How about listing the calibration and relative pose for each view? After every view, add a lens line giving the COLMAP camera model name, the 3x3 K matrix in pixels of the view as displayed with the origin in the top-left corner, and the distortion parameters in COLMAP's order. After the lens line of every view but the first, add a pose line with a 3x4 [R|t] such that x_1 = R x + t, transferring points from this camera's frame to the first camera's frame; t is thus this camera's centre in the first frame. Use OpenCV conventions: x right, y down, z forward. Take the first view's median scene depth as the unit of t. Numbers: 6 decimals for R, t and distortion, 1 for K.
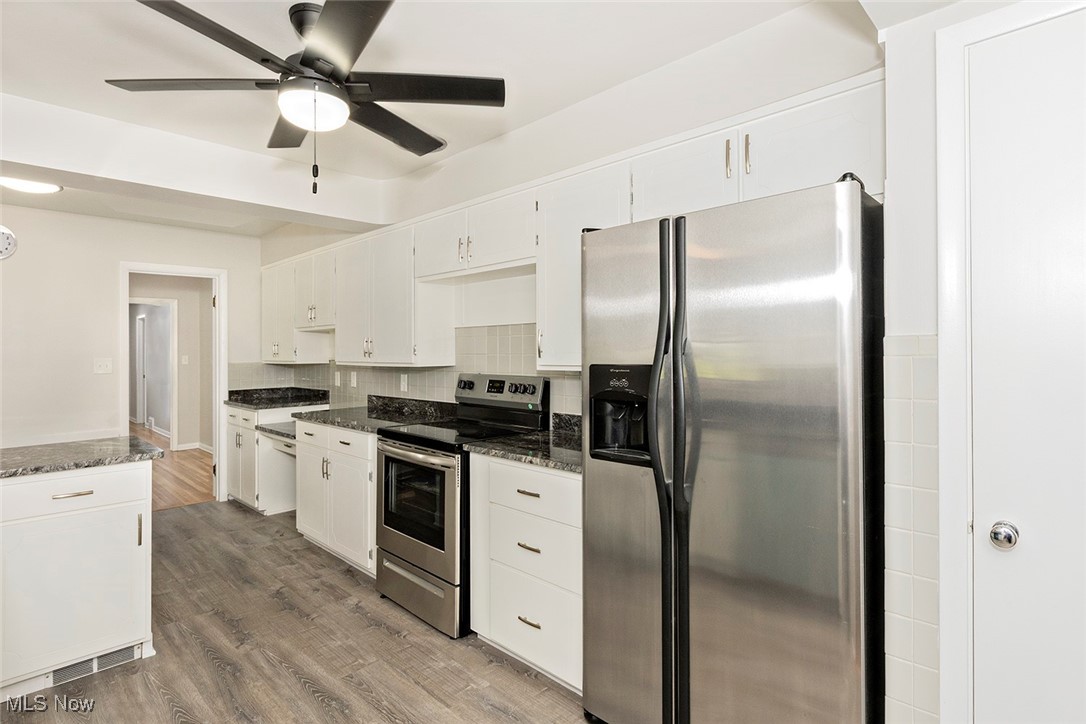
lens RADIAL K [[555.1, 0, 538.0], [0, 555.1, 355.4], [0, 0, 1]] dist [-0.002934, -0.000335]
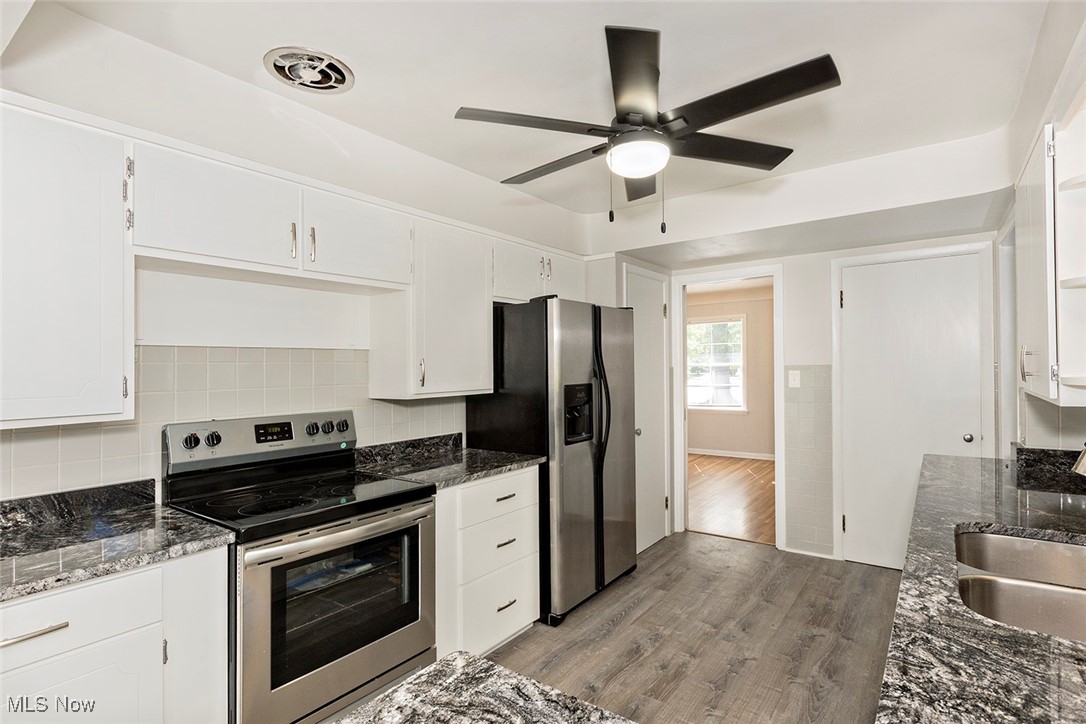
lens RADIAL K [[555.1, 0, 537.7], [0, 555.1, 362.9], [0, 0, 1]] dist [-0.002934, -0.000335]
pose [[-0.141142, 0.011286, 0.989925, -0.971917], [0.022792, 0.999707, -0.008148, -0.023655], [-0.989727, 0.021413, -0.141358, 0.877737]]
